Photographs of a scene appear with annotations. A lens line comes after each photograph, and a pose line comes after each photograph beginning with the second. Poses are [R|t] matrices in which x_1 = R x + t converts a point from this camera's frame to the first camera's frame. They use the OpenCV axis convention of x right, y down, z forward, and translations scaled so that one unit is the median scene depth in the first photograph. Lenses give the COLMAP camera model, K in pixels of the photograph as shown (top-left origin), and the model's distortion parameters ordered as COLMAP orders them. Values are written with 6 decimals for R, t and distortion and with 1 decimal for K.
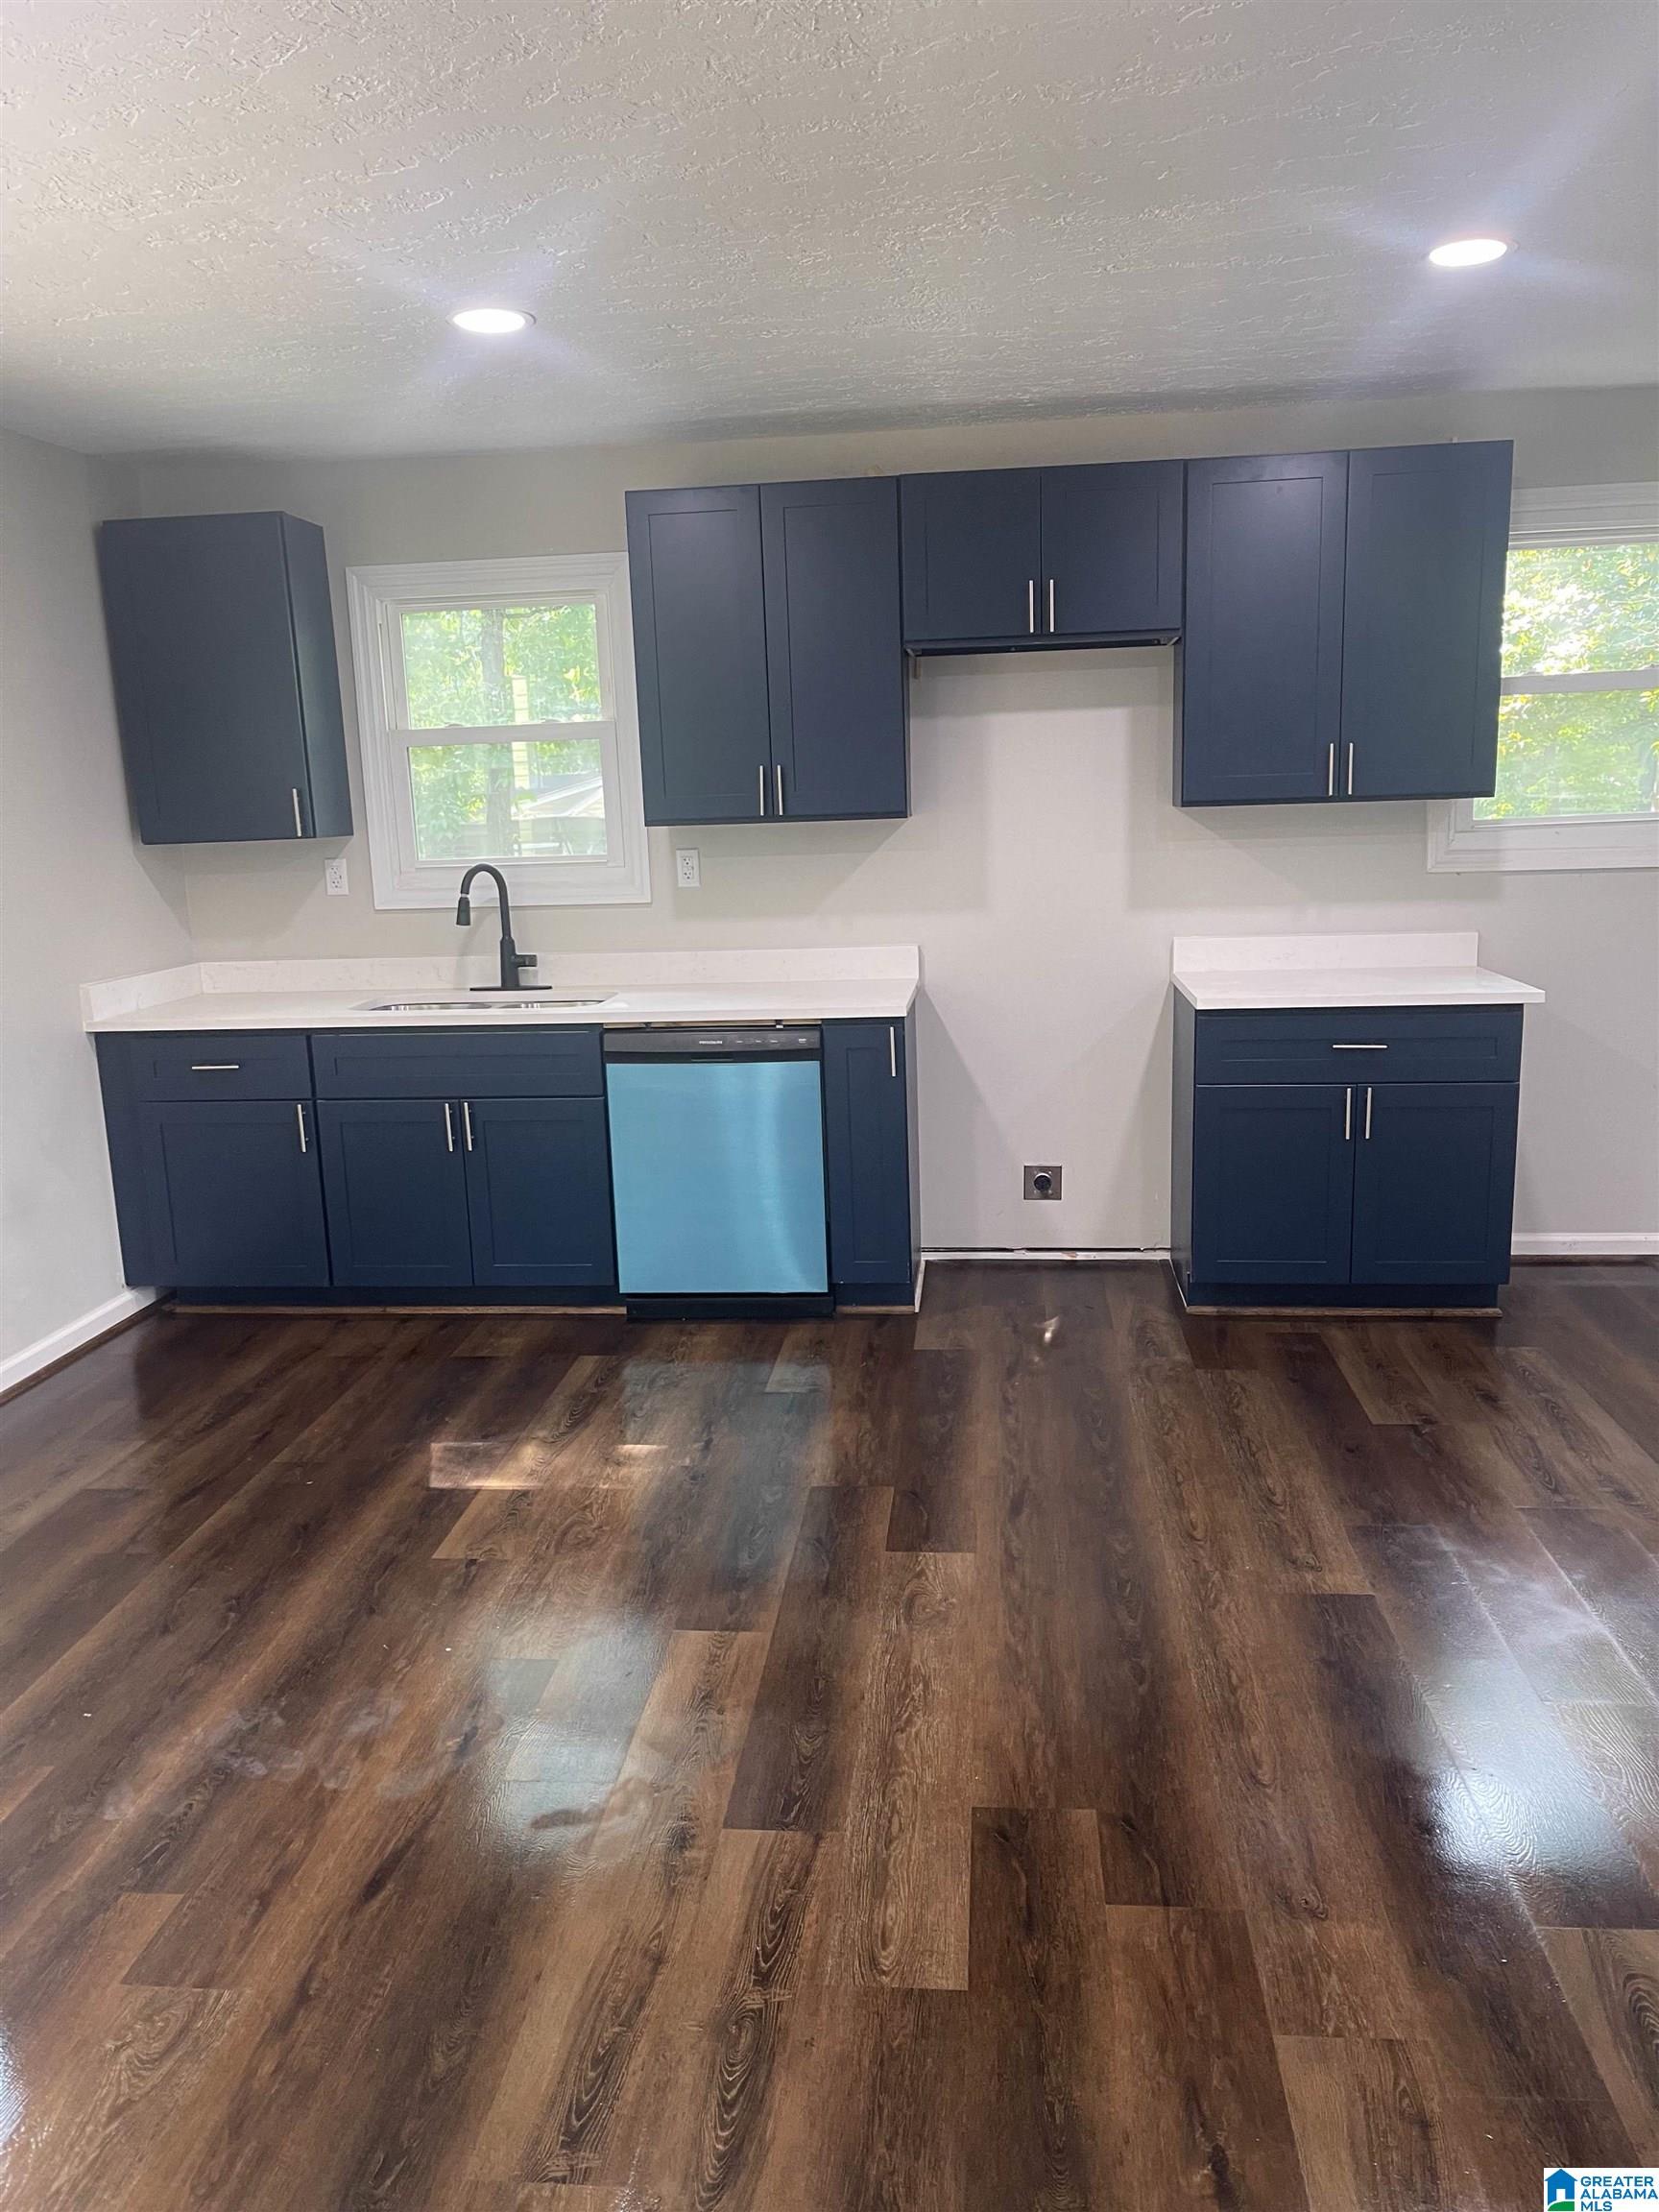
lens RADIAL K [[1617.5, 0, 824.8], [0, 1617.5, 1147.3], [0, 0, 1]] dist [0.047449, -0.132488]
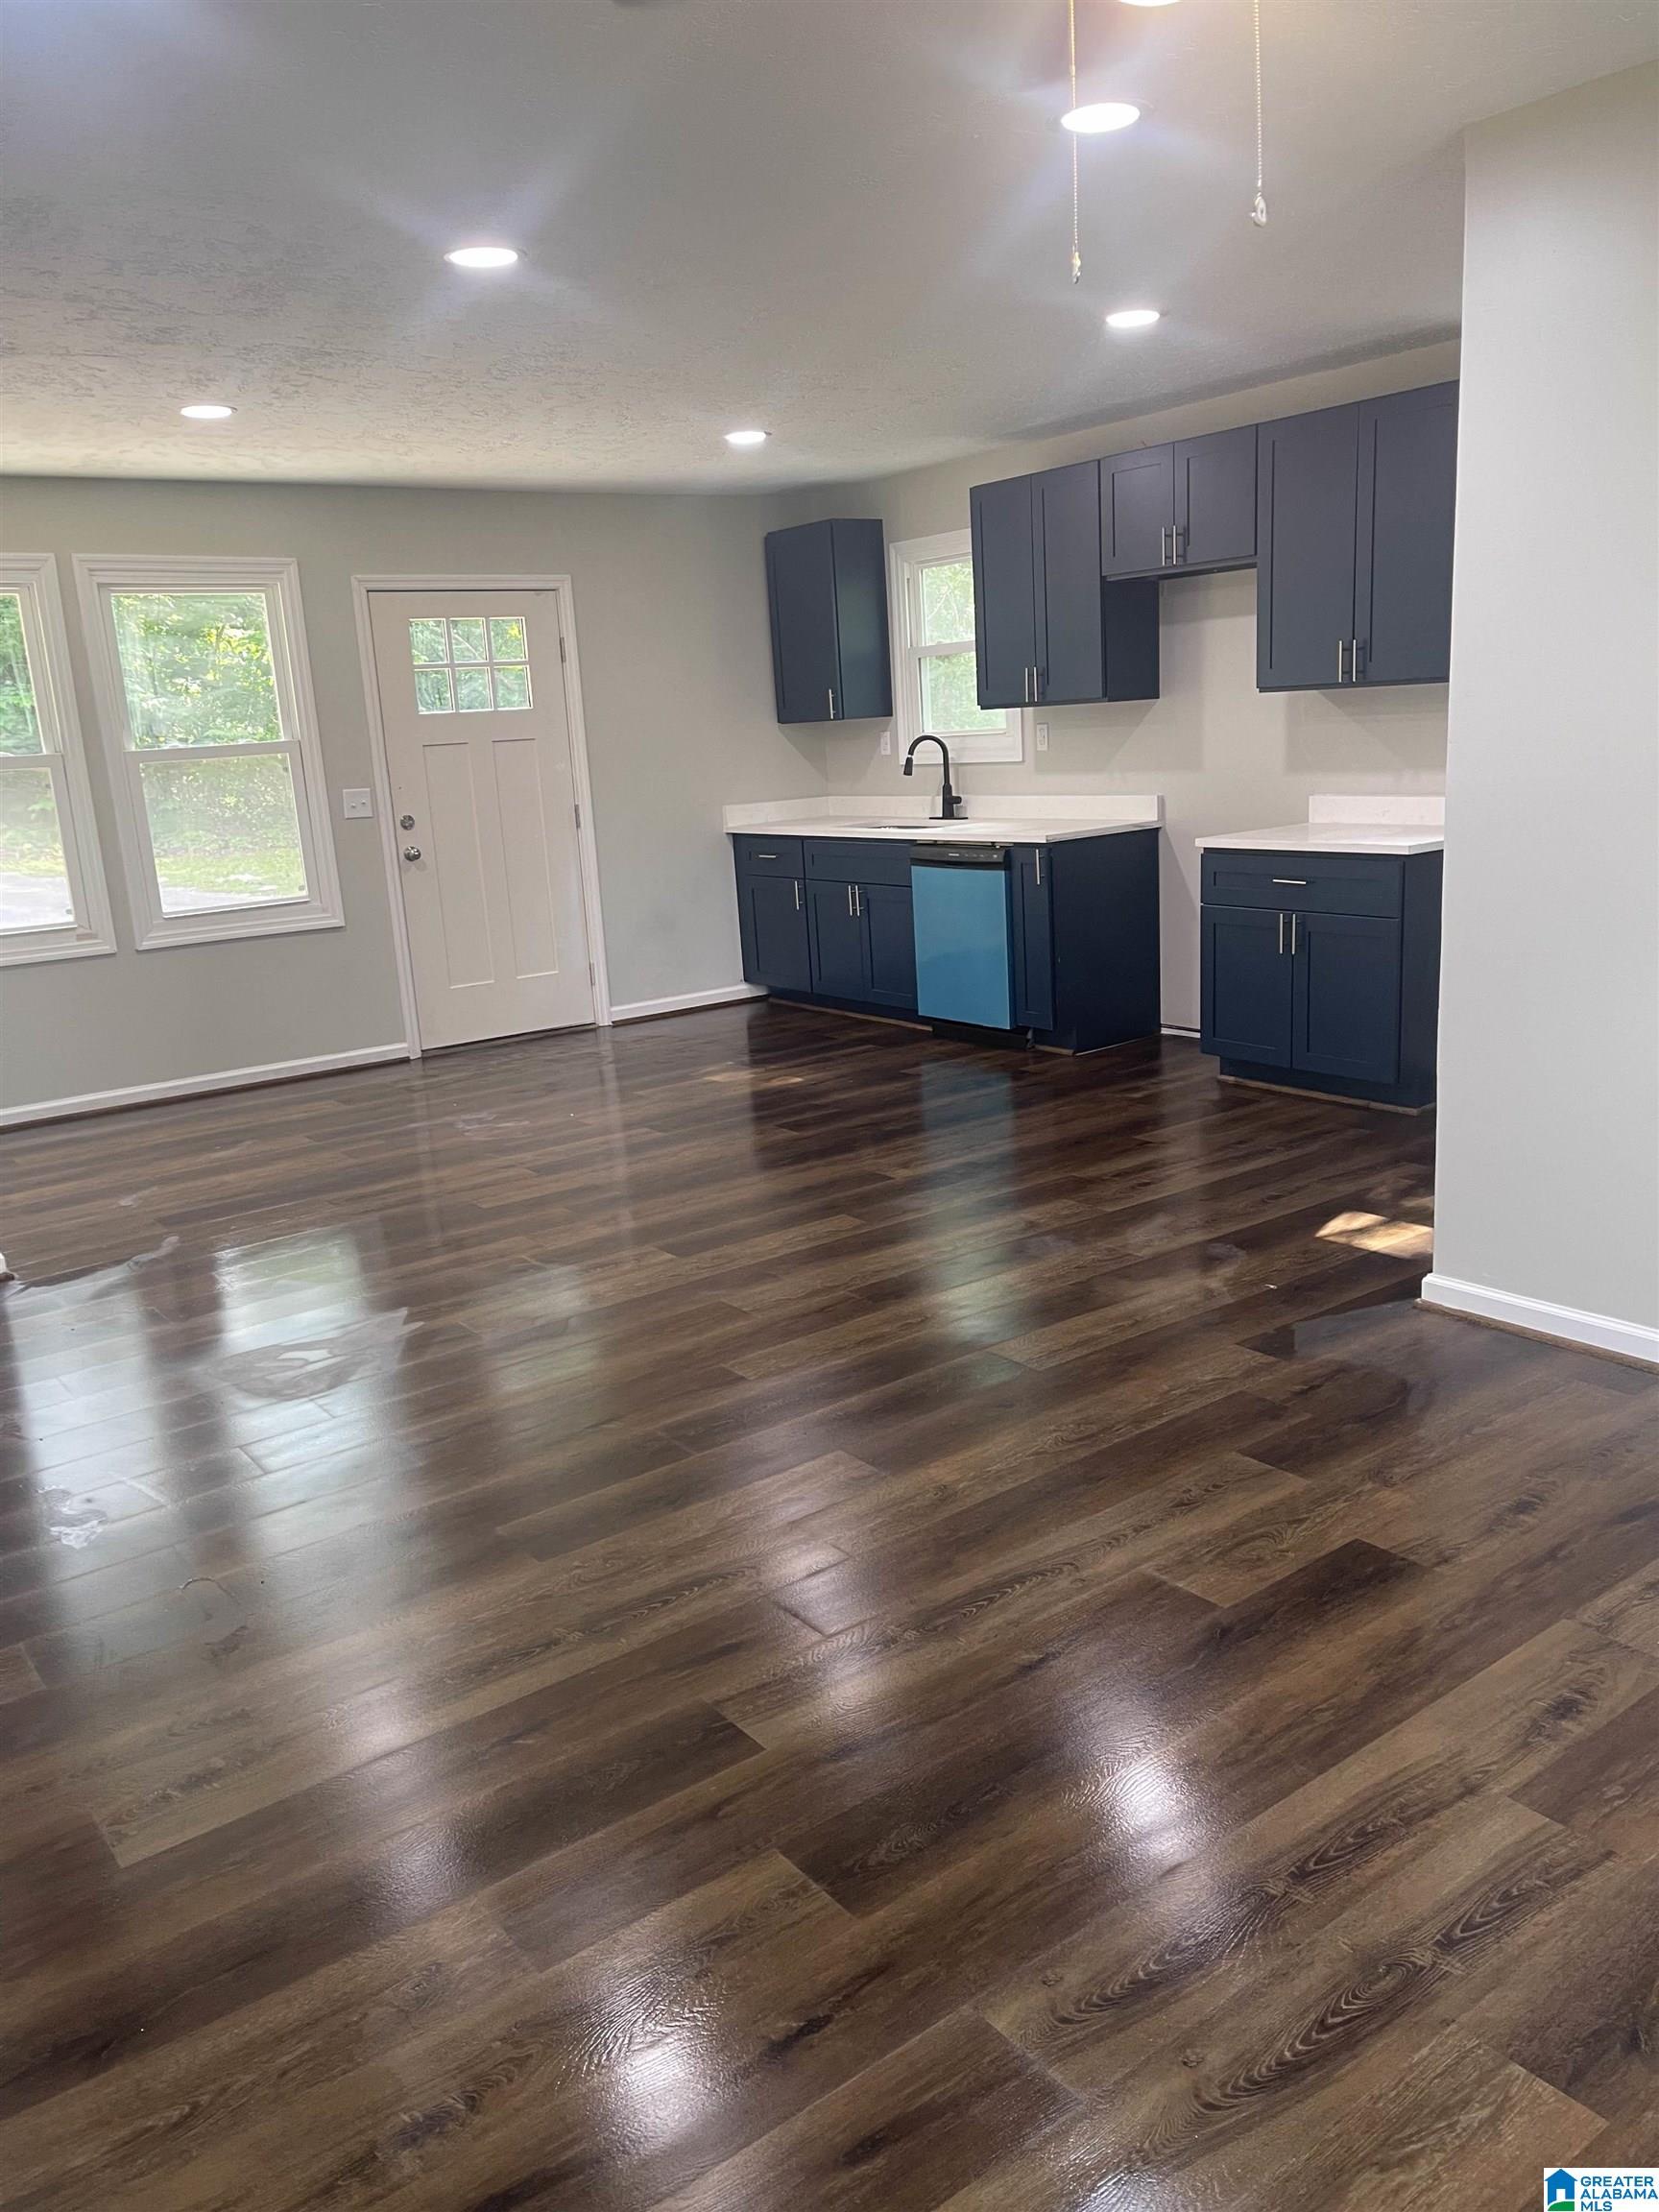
lens RADIAL K [[1644.0, 0, 829.5], [0, 1644.0, 1106.0], [0, 0, 1]] dist [0.064755, -0.068659]
pose [[0.684433, 0.161711, -0.710915, 0.909223], [-0.115490, 0.986828, 0.113285, 0.006315], [0.719870, 0.004567, 0.694094, -0.157697]]
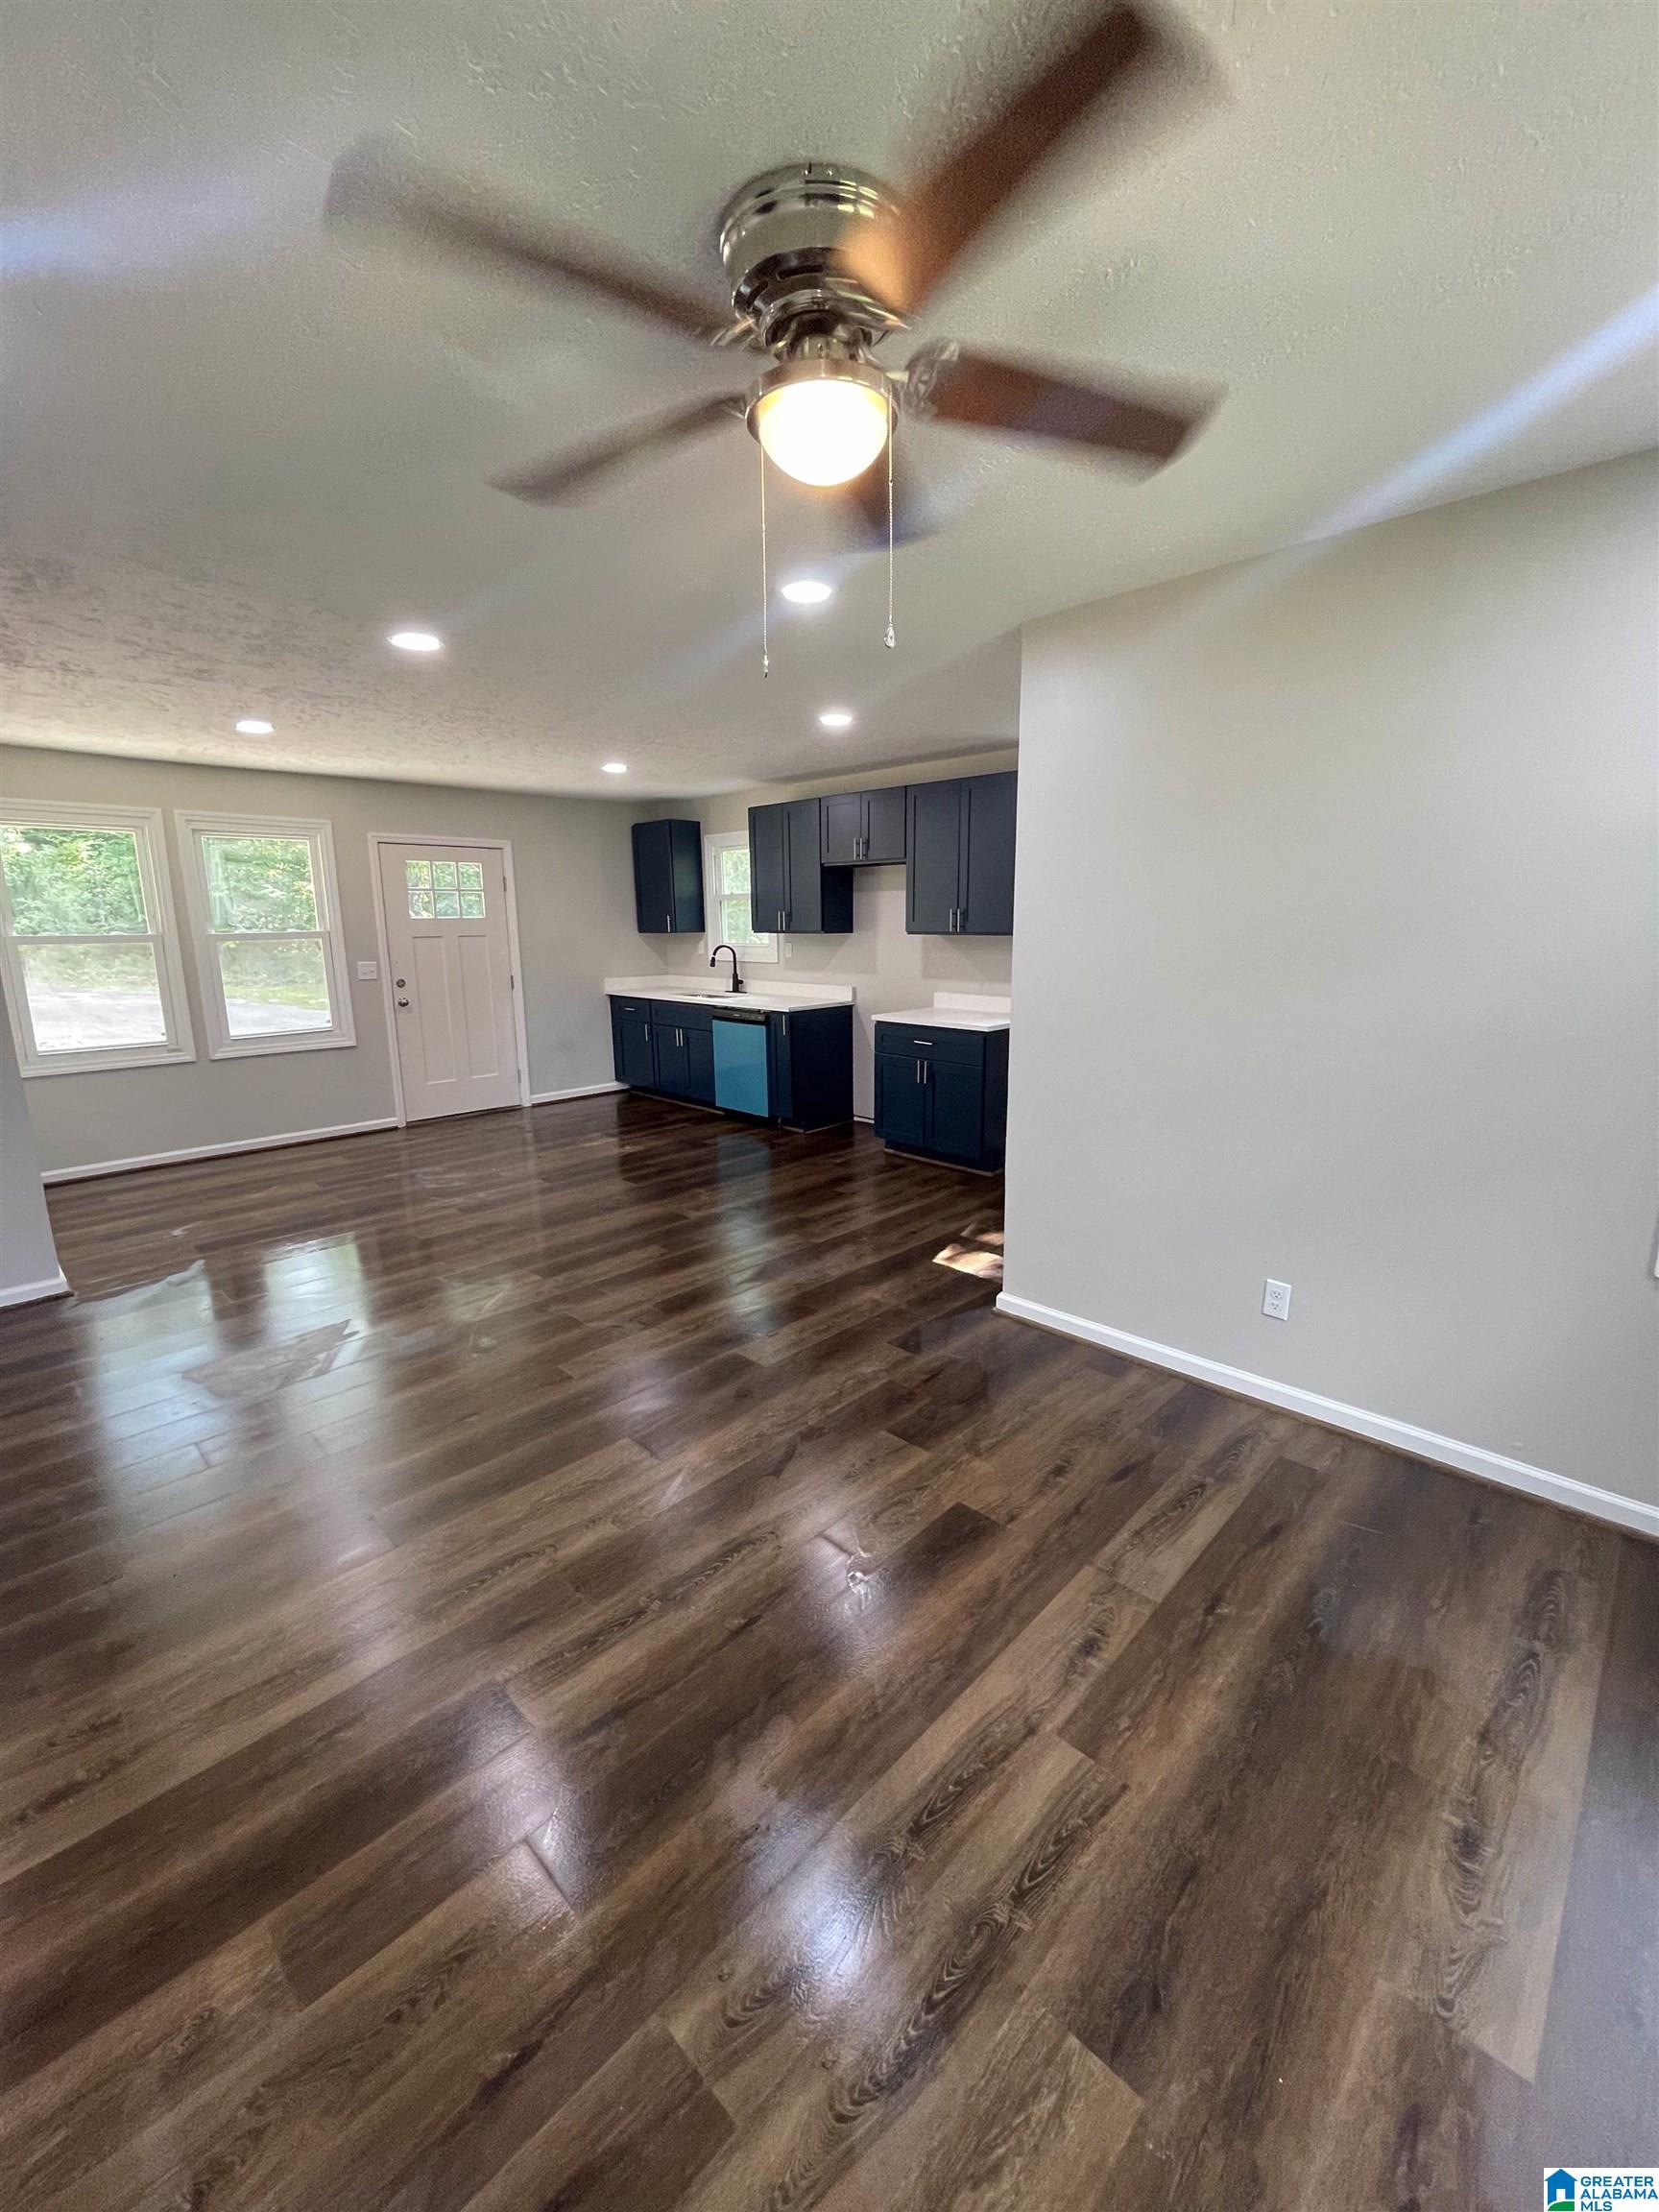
lens RADIAL K [[887.1, 0, 844.6], [0, 887.1, 1090.5], [0, 0, 1]] dist [-0.000788, -0.000361]
pose [[0.798822, 0.141621, -0.584660, 0.850128], [-0.143401, 0.988705, 0.043562, -0.029044], [0.584226, 0.049042, 0.810108, -0.061455]]
